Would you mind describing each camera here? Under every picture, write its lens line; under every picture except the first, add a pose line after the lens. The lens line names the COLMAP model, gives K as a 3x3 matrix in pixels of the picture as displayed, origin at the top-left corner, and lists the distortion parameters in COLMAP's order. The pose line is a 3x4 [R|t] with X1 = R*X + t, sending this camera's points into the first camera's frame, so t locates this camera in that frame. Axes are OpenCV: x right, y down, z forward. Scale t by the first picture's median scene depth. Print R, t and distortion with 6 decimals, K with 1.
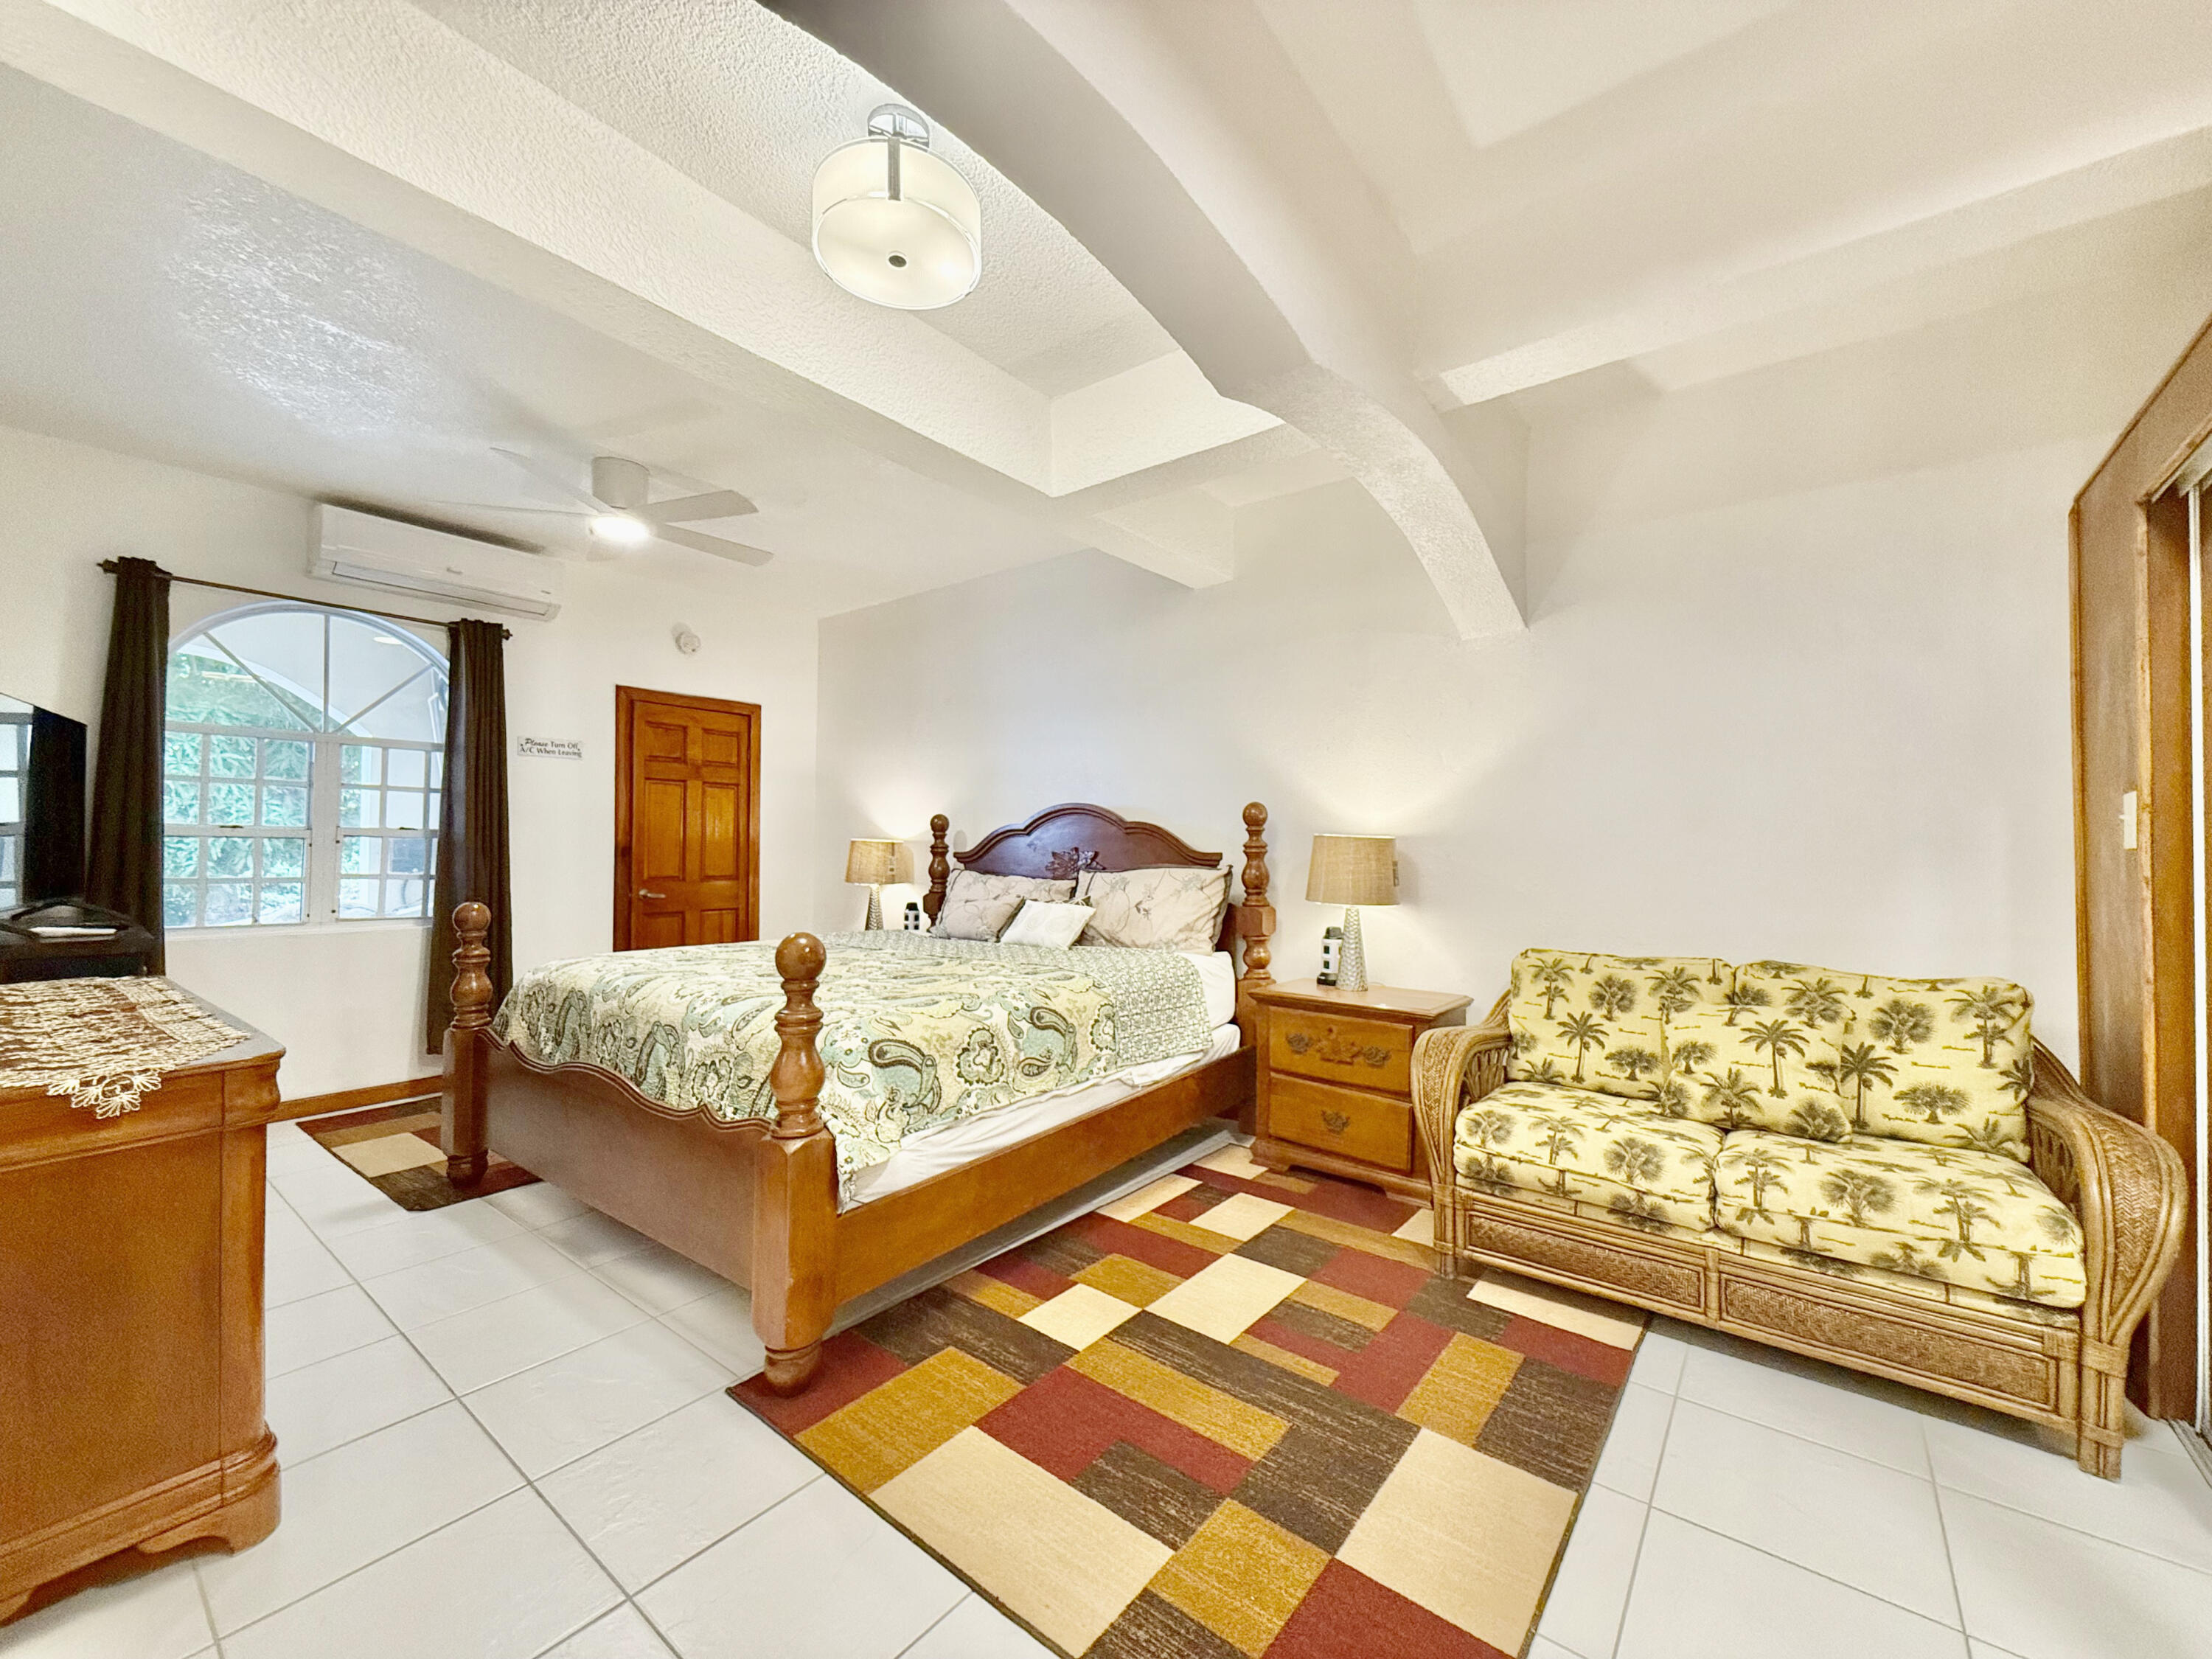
lens RADIAL K [[883.0, 0, 1106.8], [0, 883.0, 835.0], [0, 0, 1]] dist [-0.004303, 0.000711]
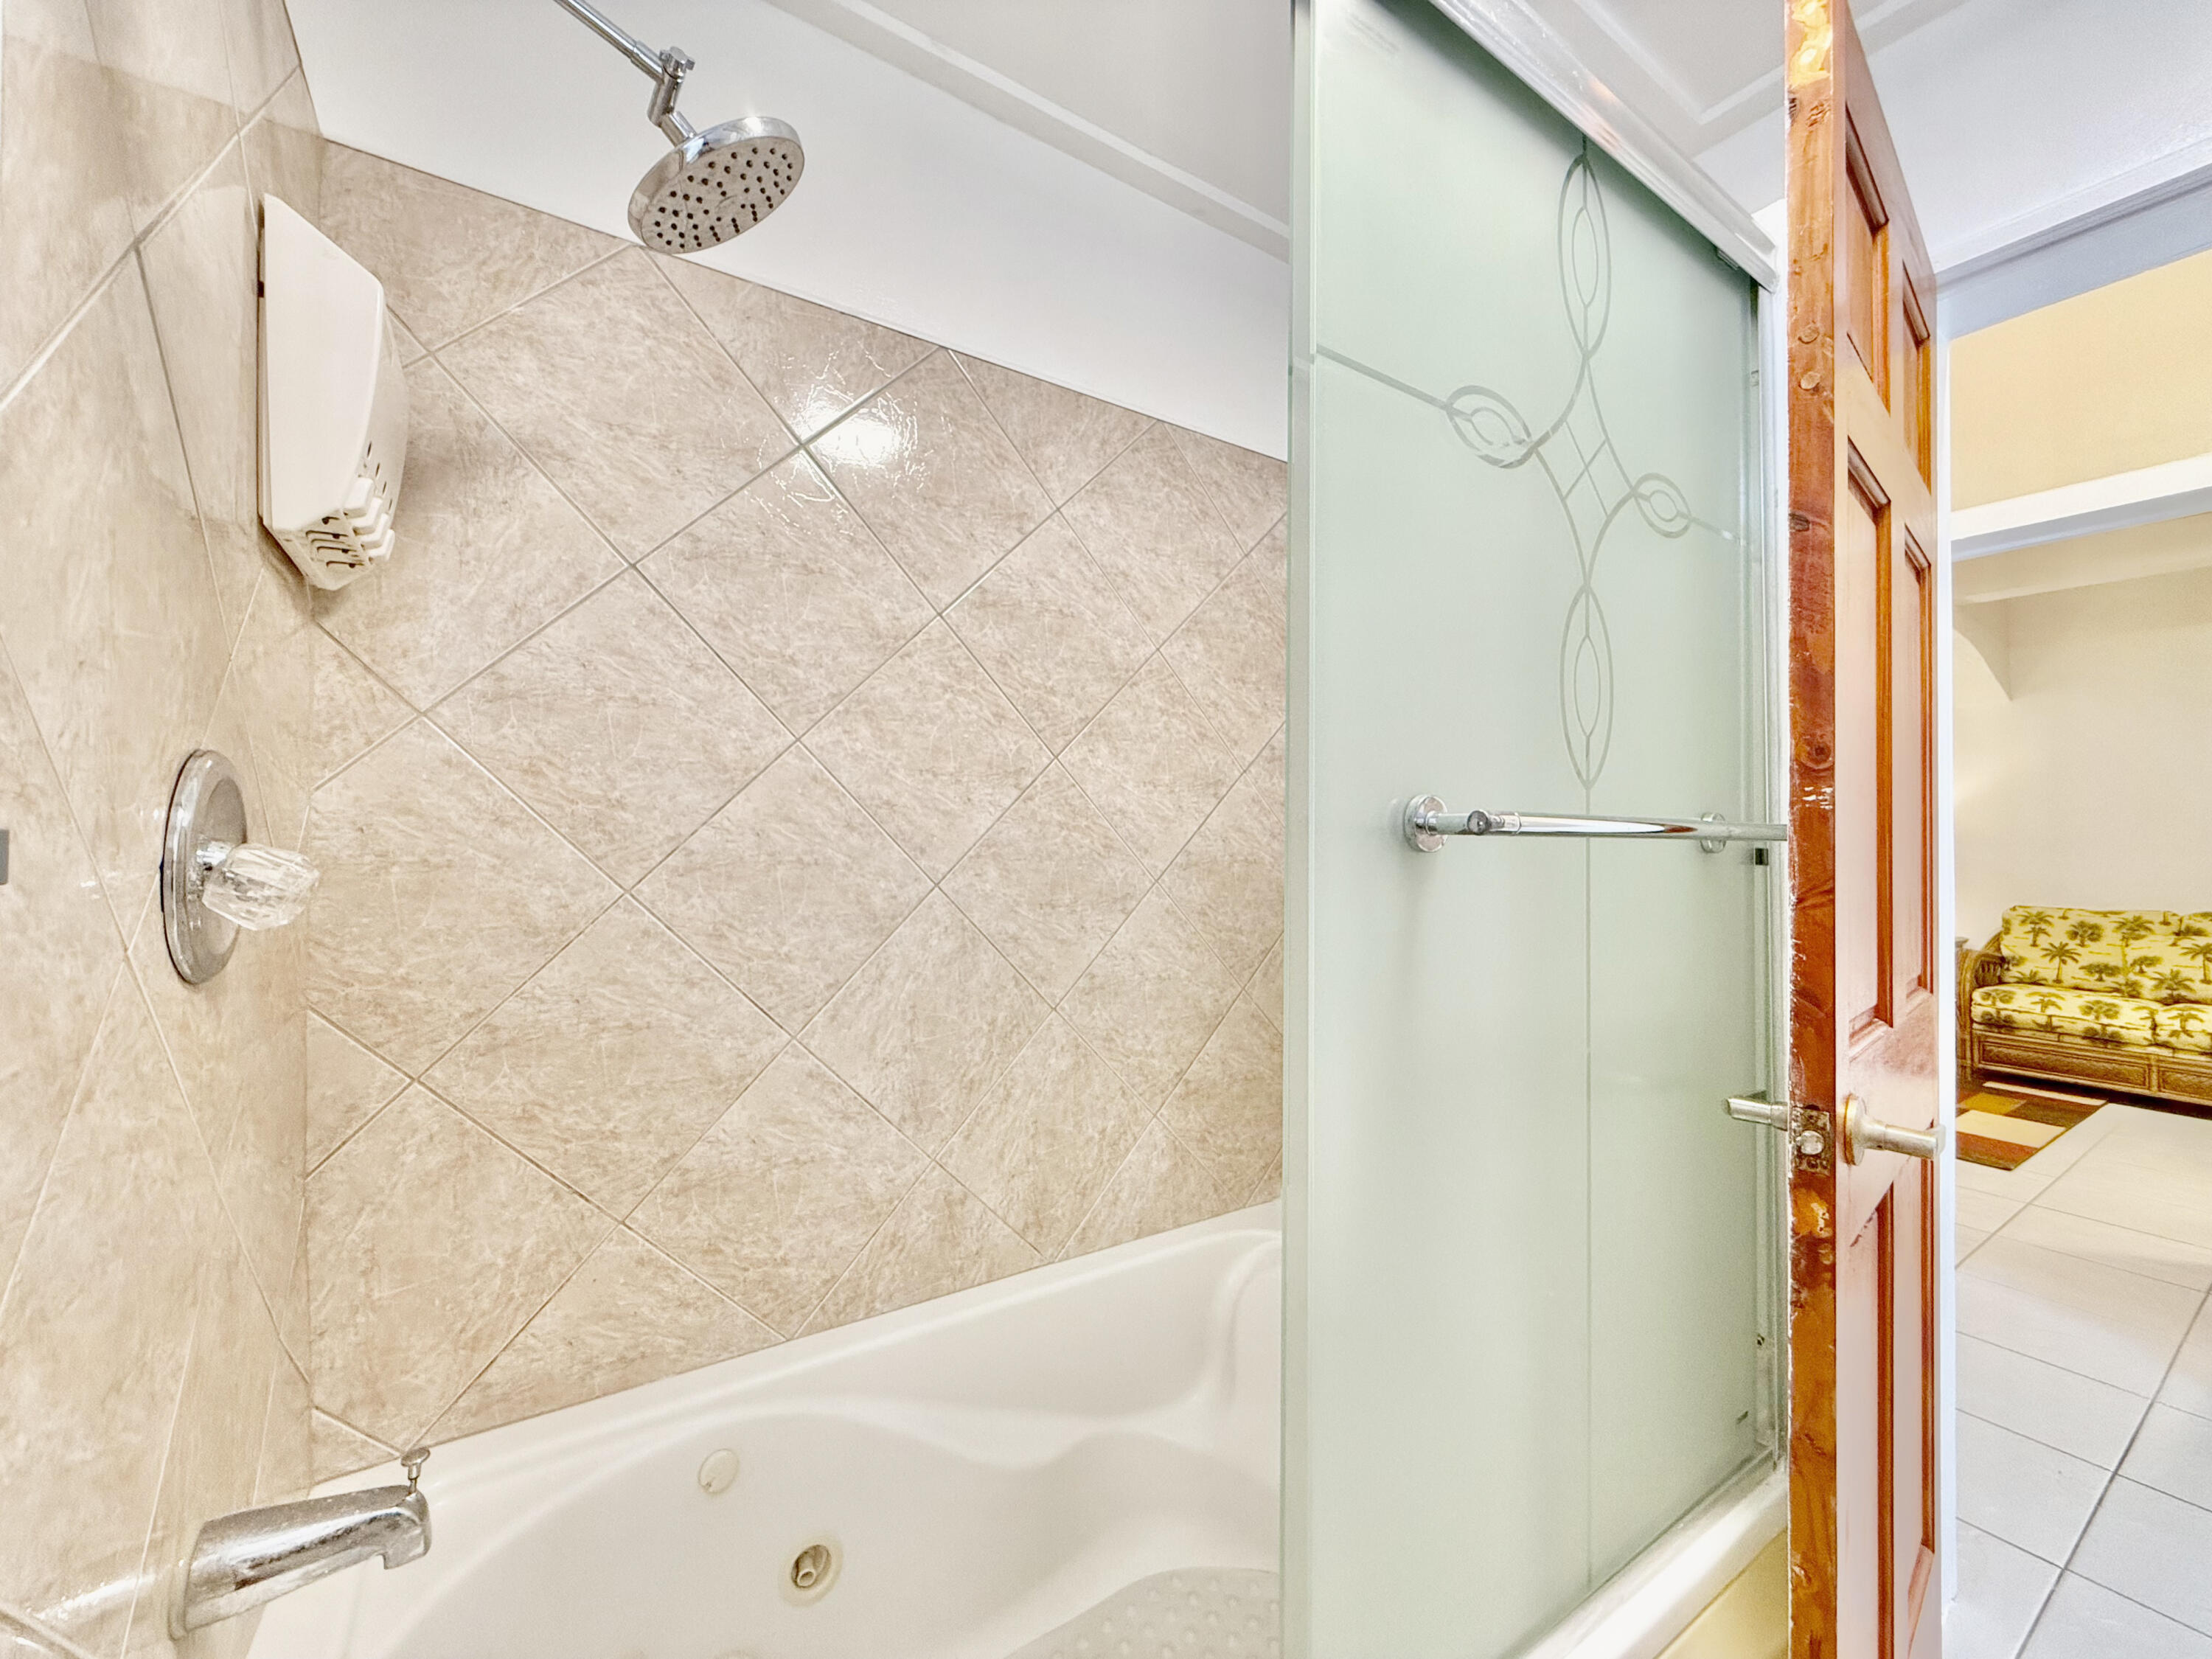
lens RADIAL K [[883.0, 0, 1090.4], [0, 883.0, 830.4], [0, 0, 1]] dist [-0.004303, 0.000711]
pose [[0.947619, -0.005566, -0.319354, -0.821576], [0.007254, 0.999965, 0.004098, -0.036880], [0.319320, -0.006200, 0.947627, -1.427177]]
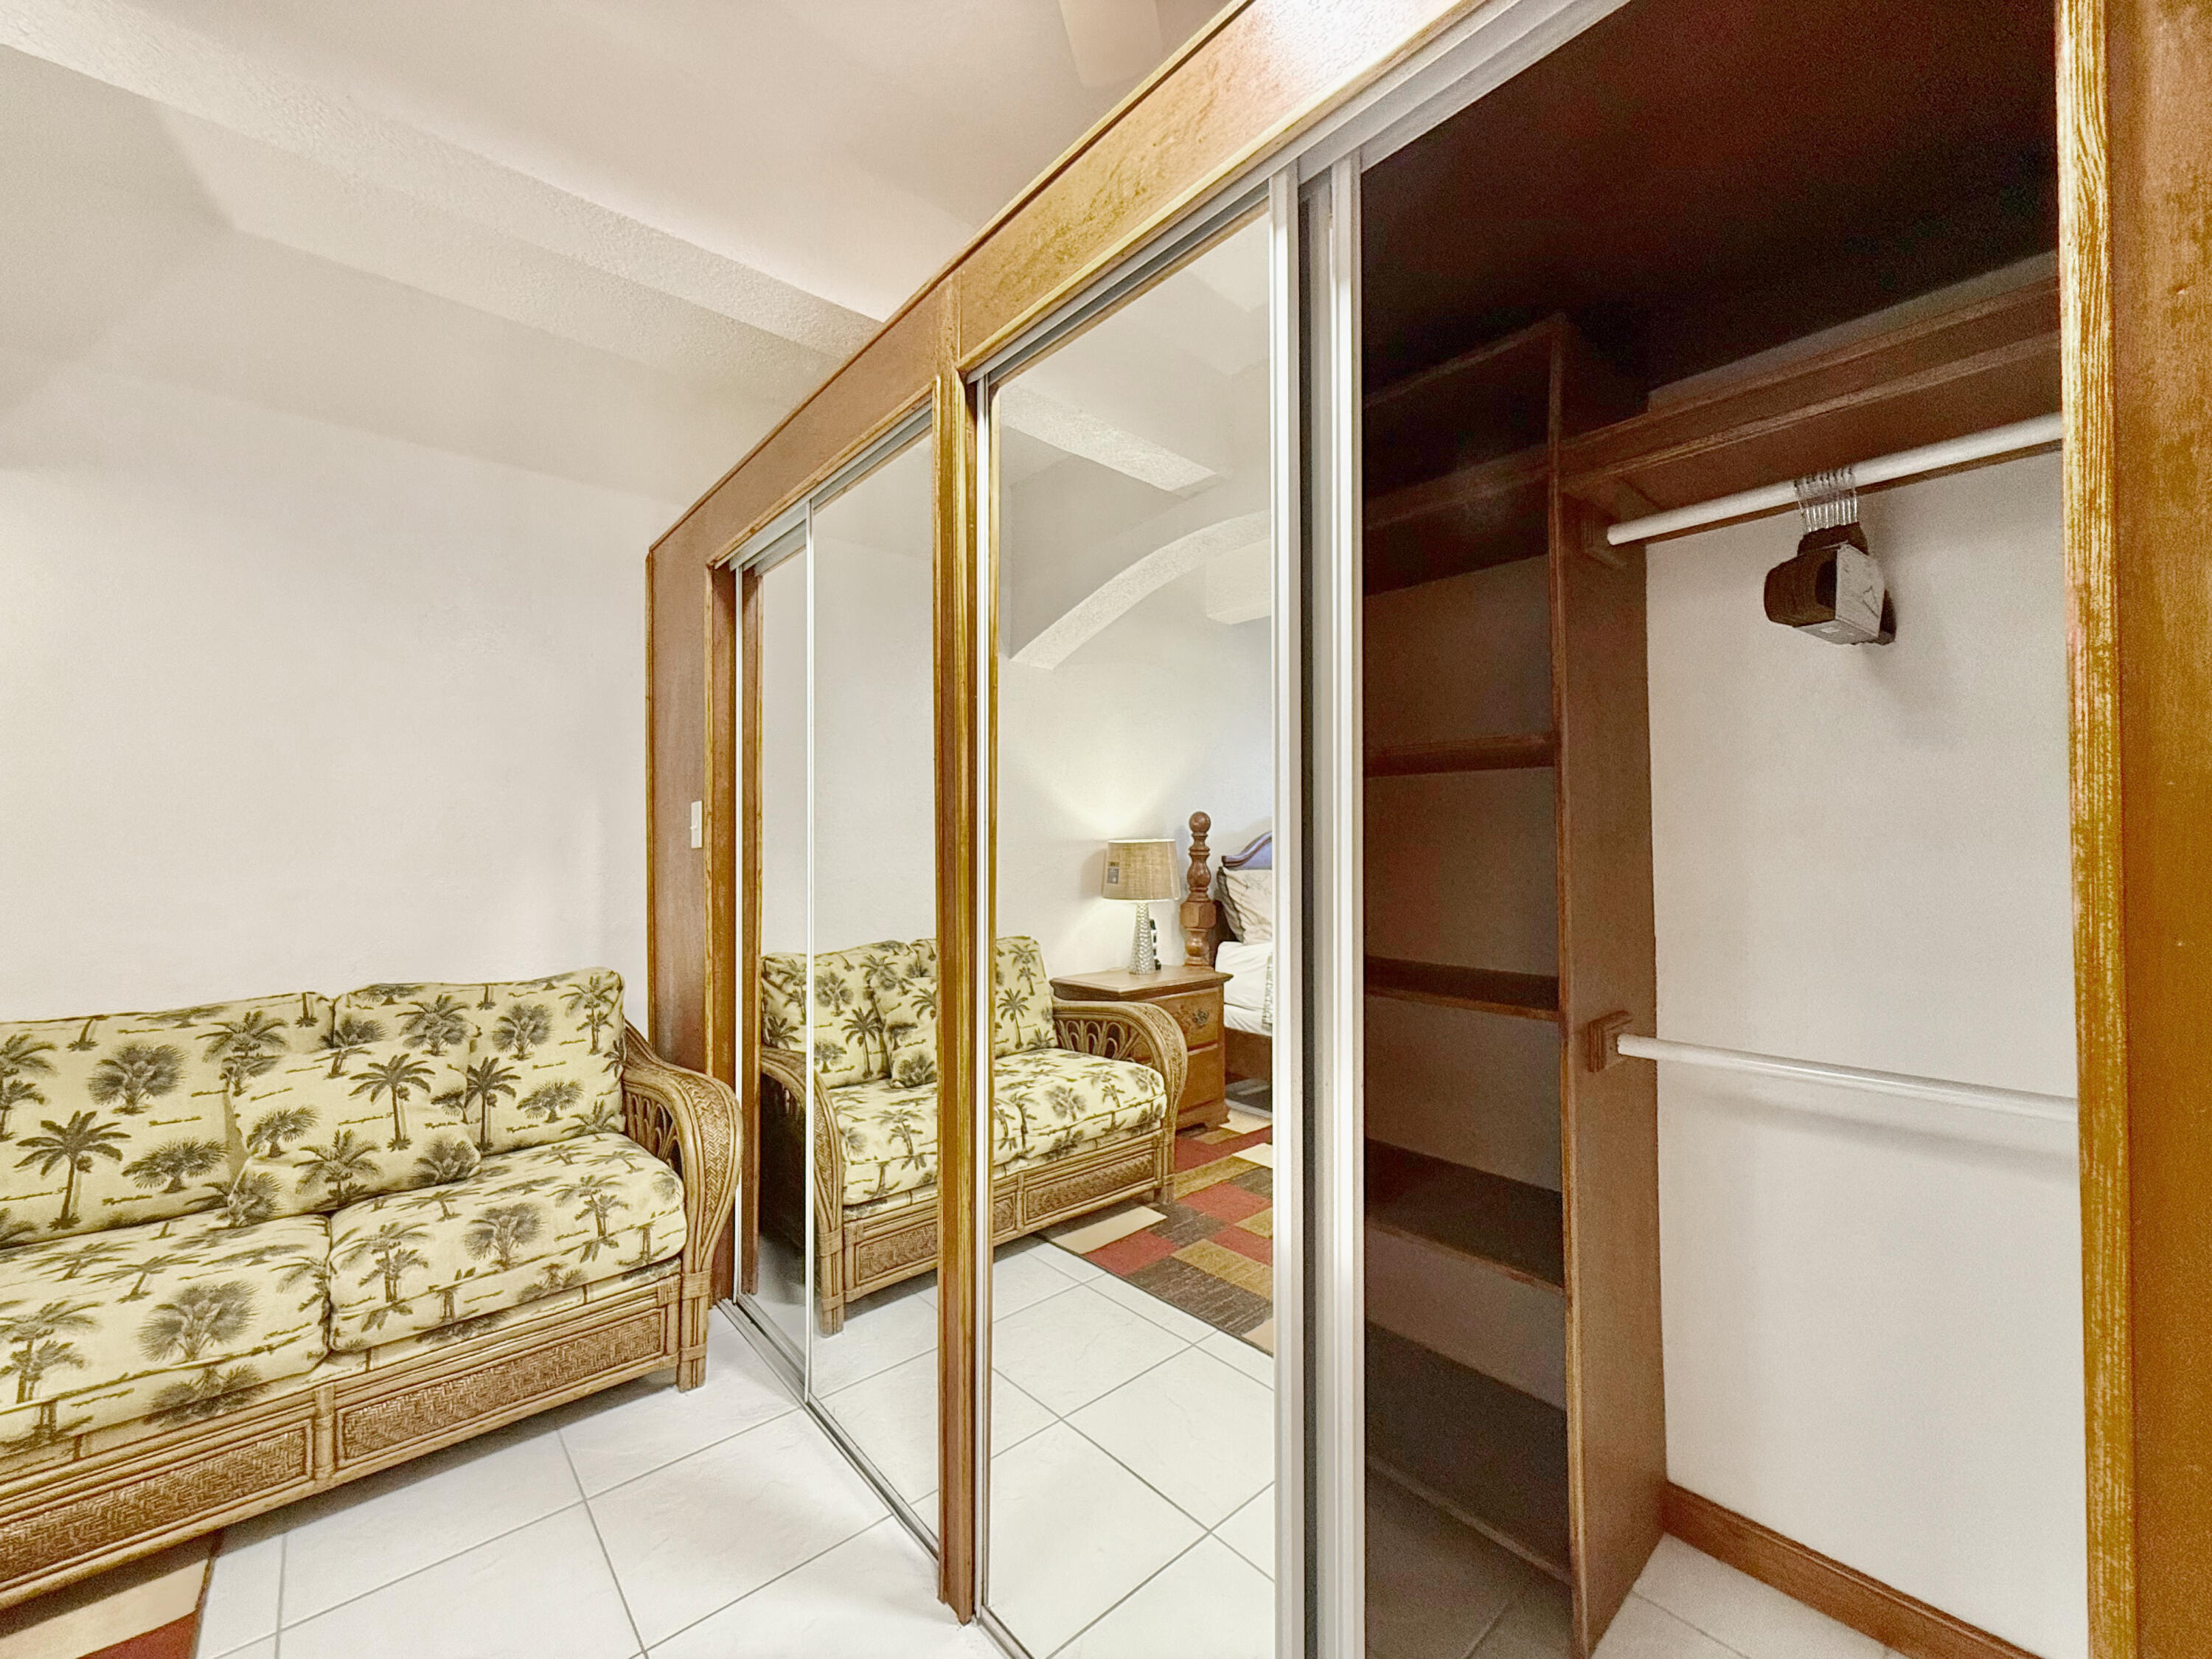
lens RADIAL K [[883.0, 0, 1122.4], [0, 883.0, 828.1], [0, 0, 1]] dist [-0.004303, 0.000711]
pose [[0.169042, 0.006387, 0.985588, 0.053026], [-0.009703, 0.999941, -0.004816, -0.010175], [-0.985561, -0.008749, 0.169094, 0.189547]]
